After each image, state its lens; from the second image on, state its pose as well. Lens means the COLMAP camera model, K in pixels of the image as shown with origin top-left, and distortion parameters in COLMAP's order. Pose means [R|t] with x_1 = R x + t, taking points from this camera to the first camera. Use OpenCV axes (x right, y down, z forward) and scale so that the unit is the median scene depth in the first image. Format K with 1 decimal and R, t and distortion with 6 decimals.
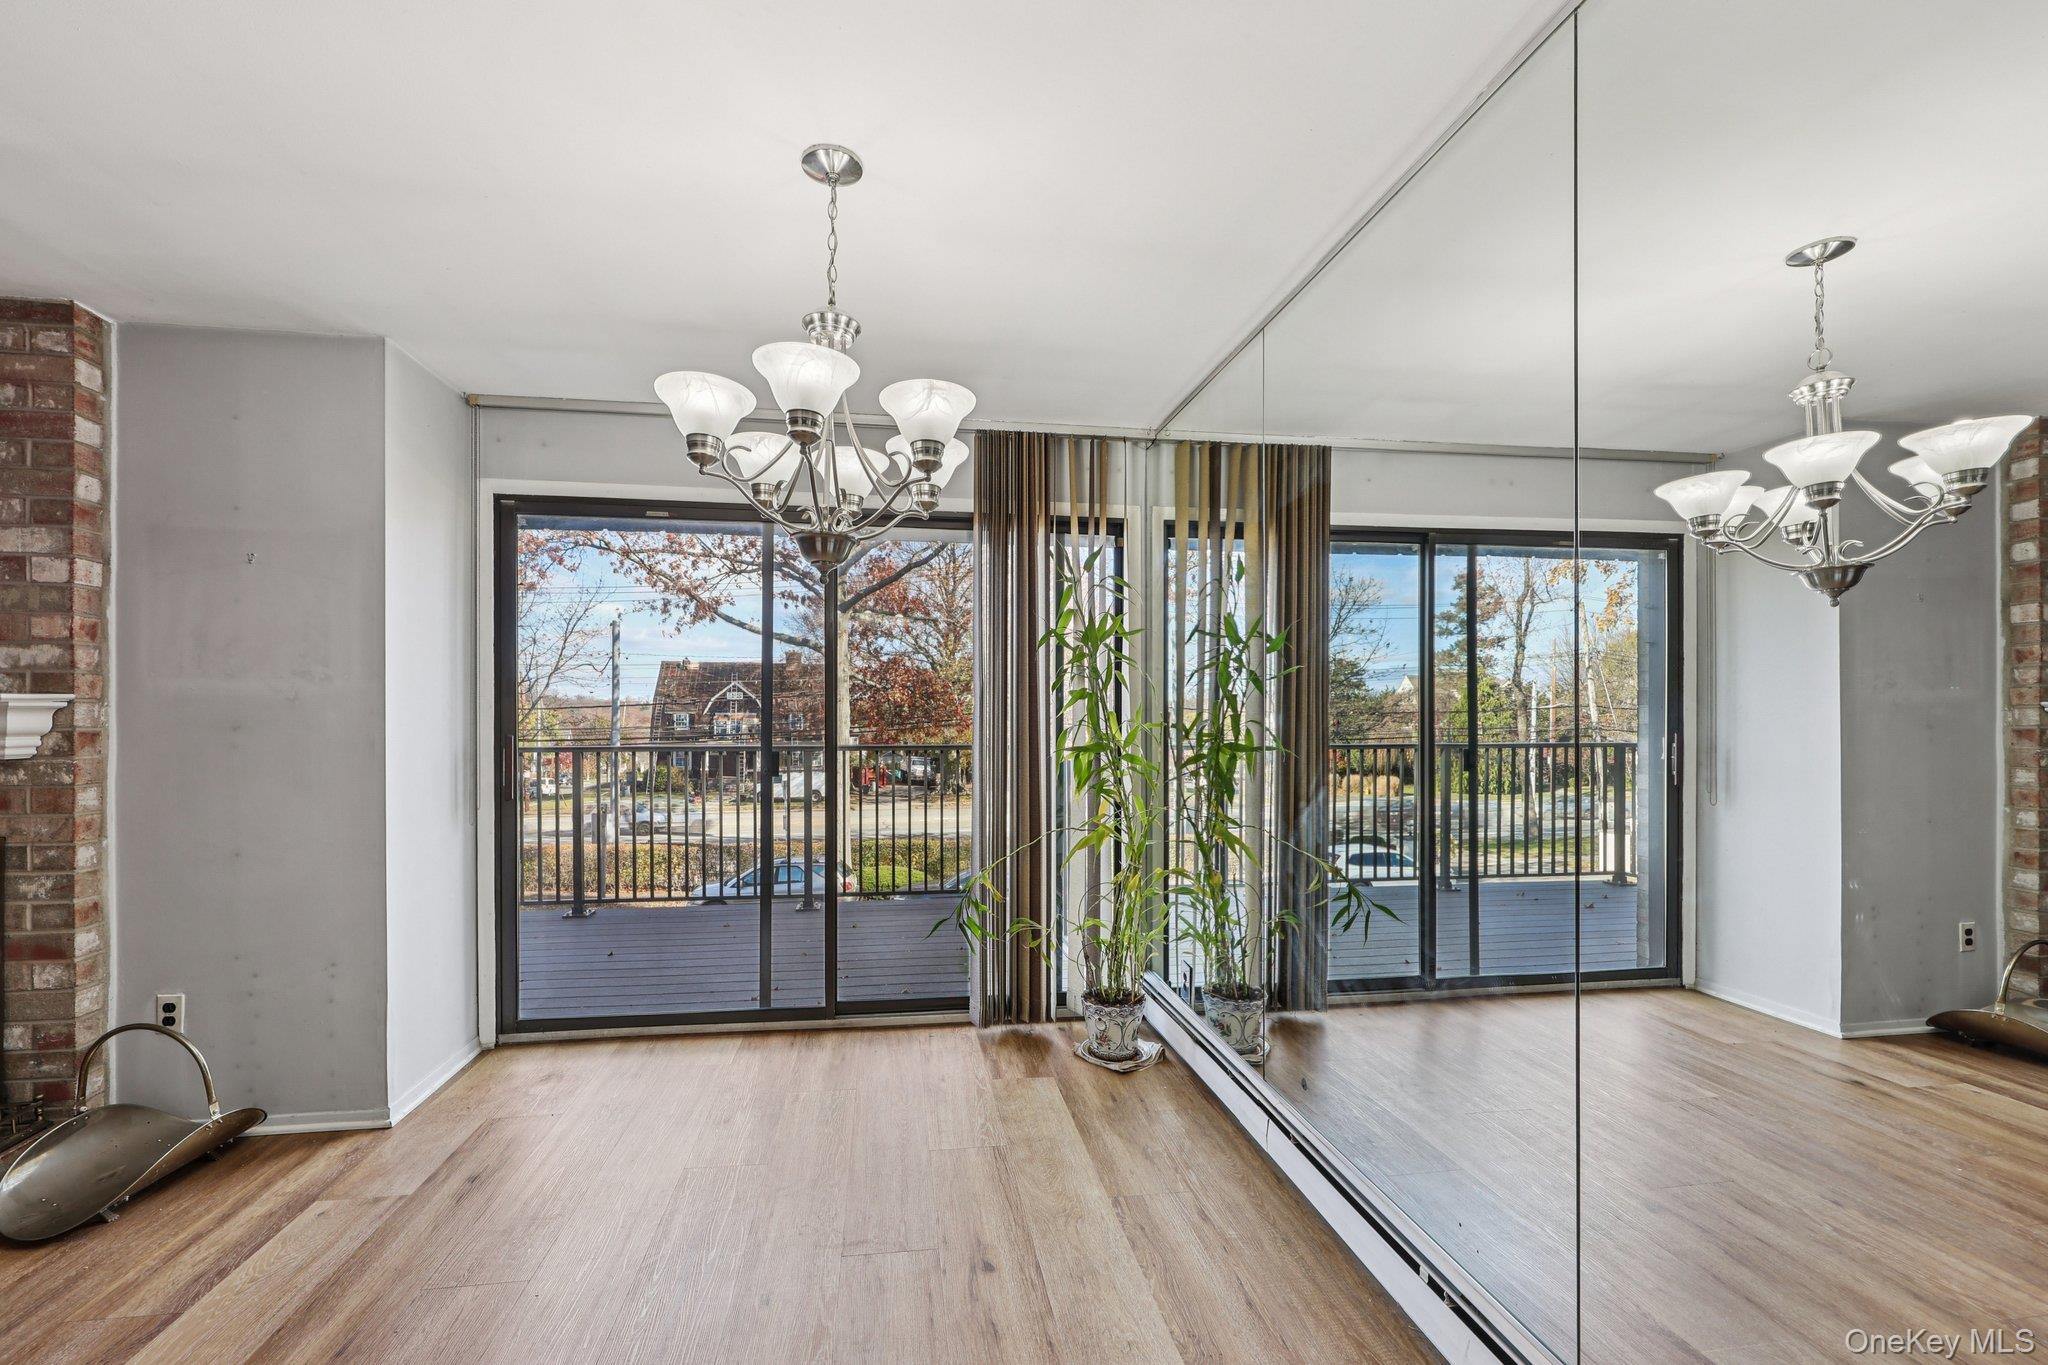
lens RADIAL K [[849.3, 0, 998.4], [0, 849.3, 721.6], [0, 0, 1]] dist [0.000350, 0.000049]
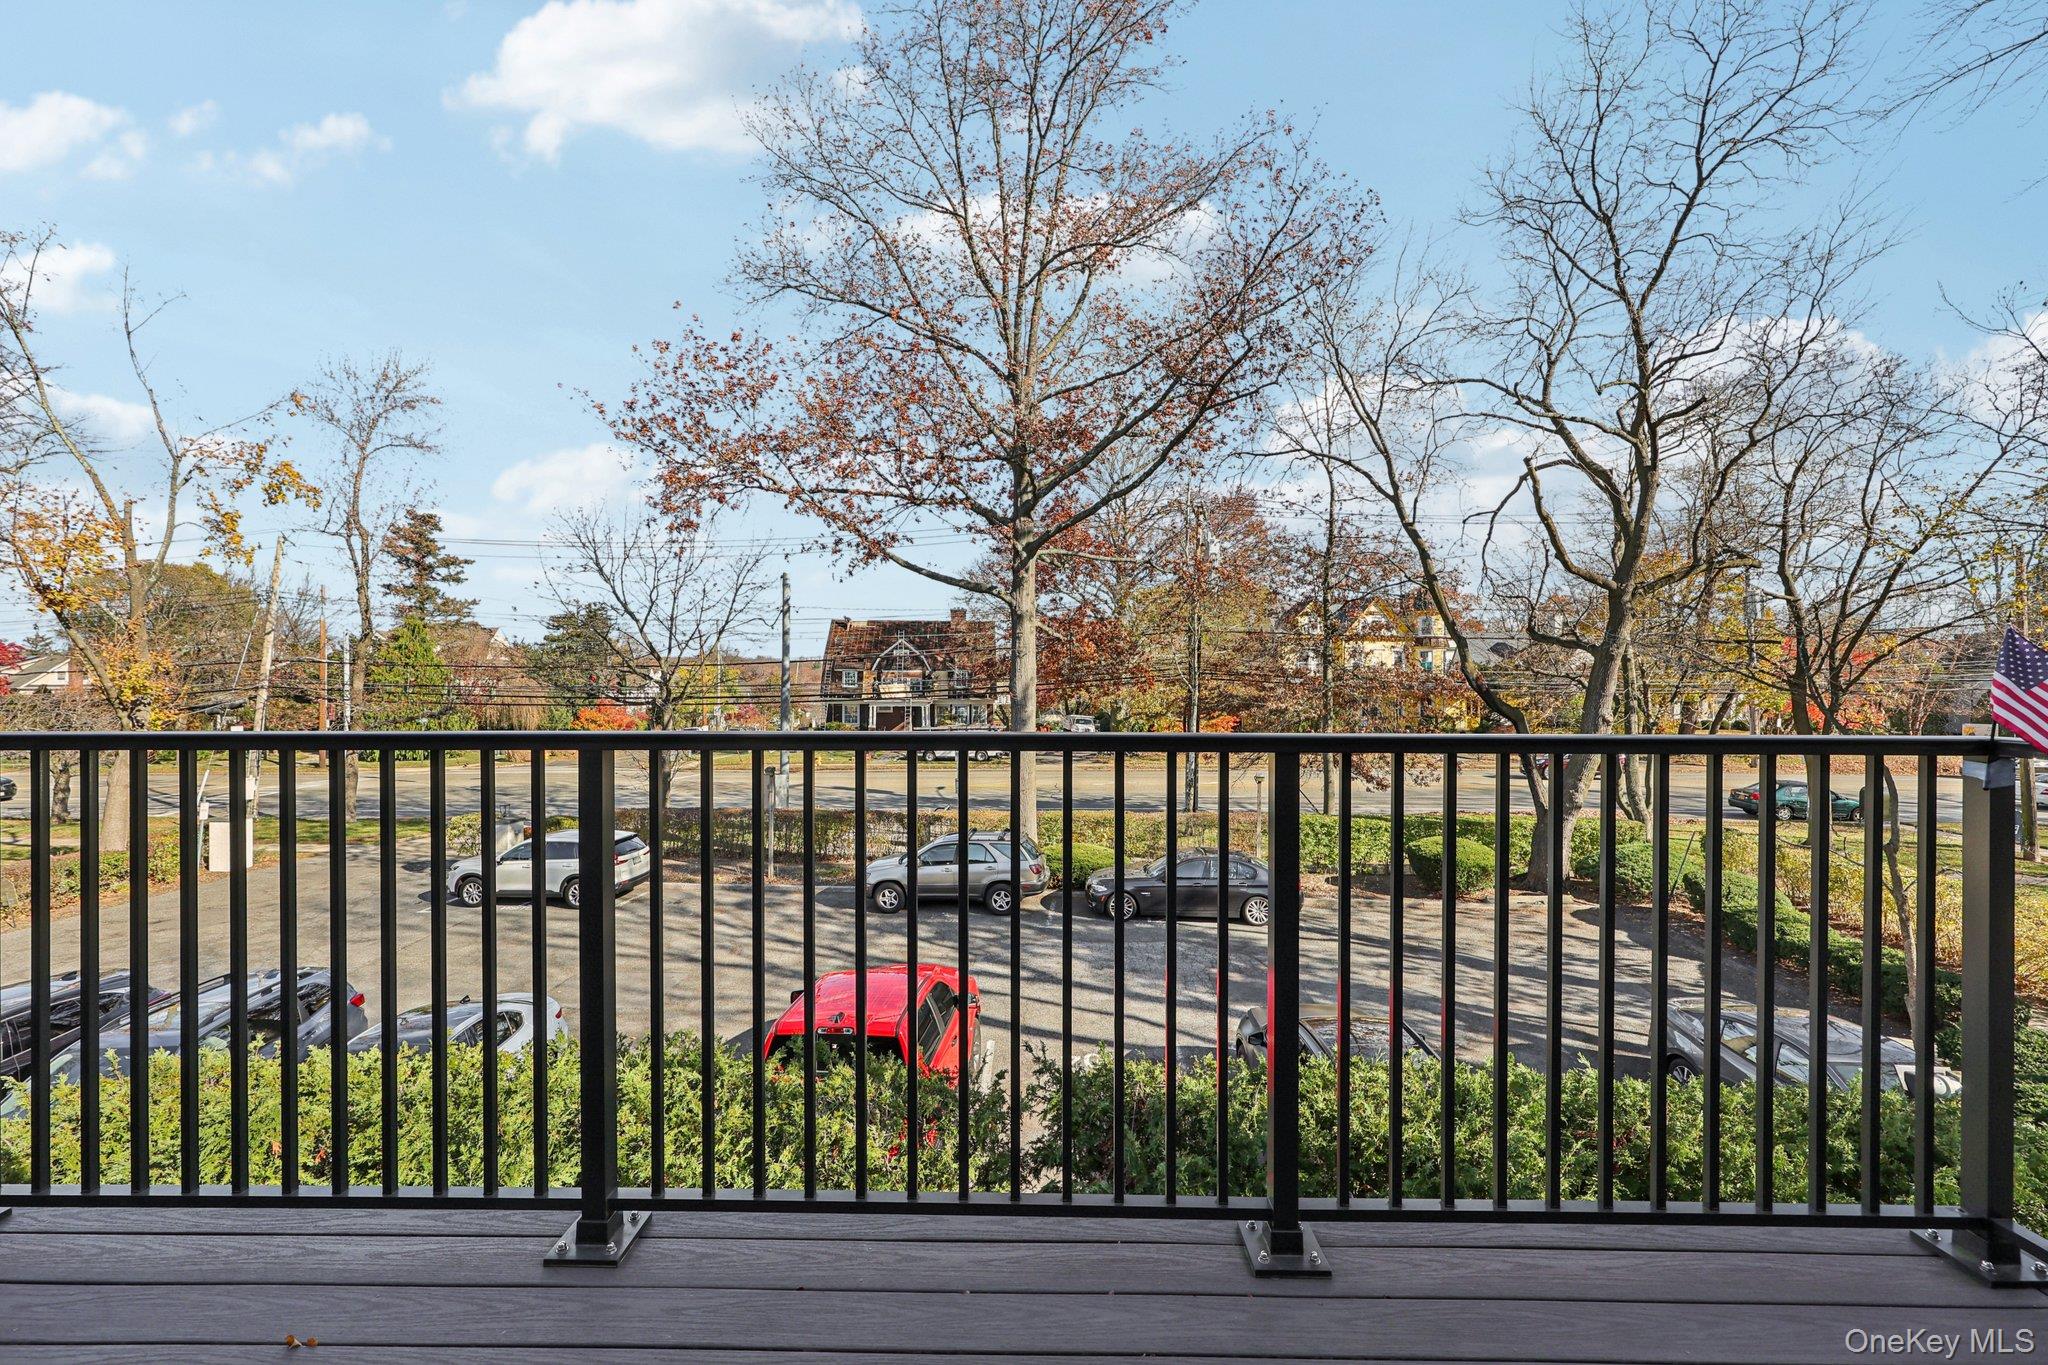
lens RADIAL K [[829.1, 0, 1020.8], [0, 829.1, 672.4], [0, 0, 1]] dist [0.009908, 0.000007]
pose [[0.988699, 0.000212, -0.149913, -0.739347], [-0.001485, 0.999964, -0.008376, 0.018369], [0.149905, 0.008504, 0.988664, 1.801452]]
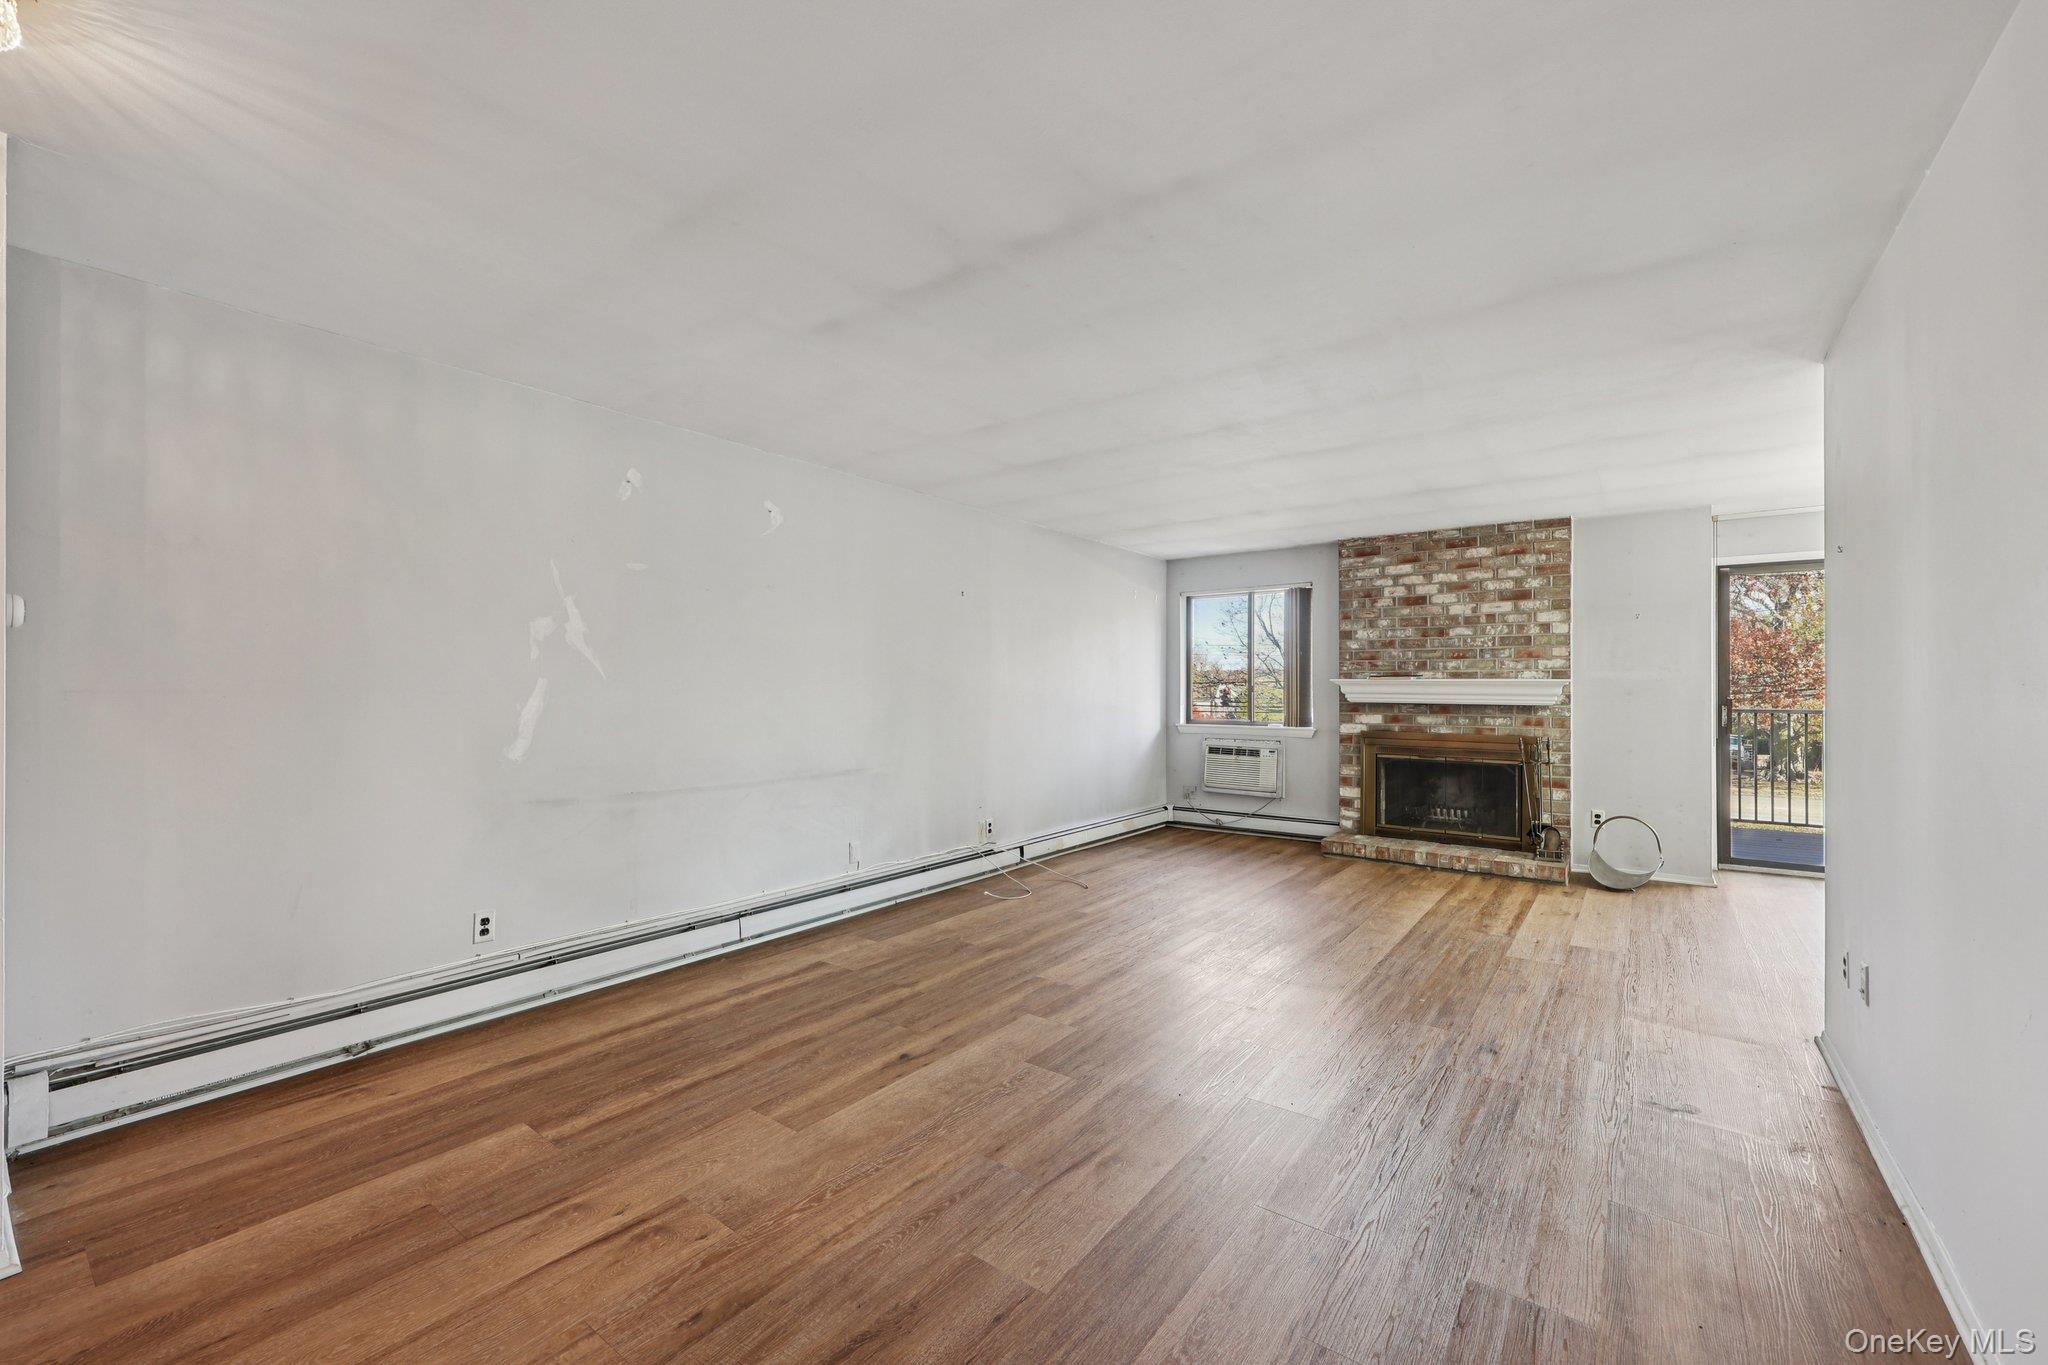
lens RADIAL K [[833.8, 0, 1005.7], [0, 833.8, 687.2], [0, 0, 1]] dist [0.001134, 0.000081]
pose [[0.703779, -0.001139, -0.710418, -0.520558], [-0.002098, 0.999991, -0.003681, 0.002741], [0.710416, 0.004081, 0.703770, -1.751611]]
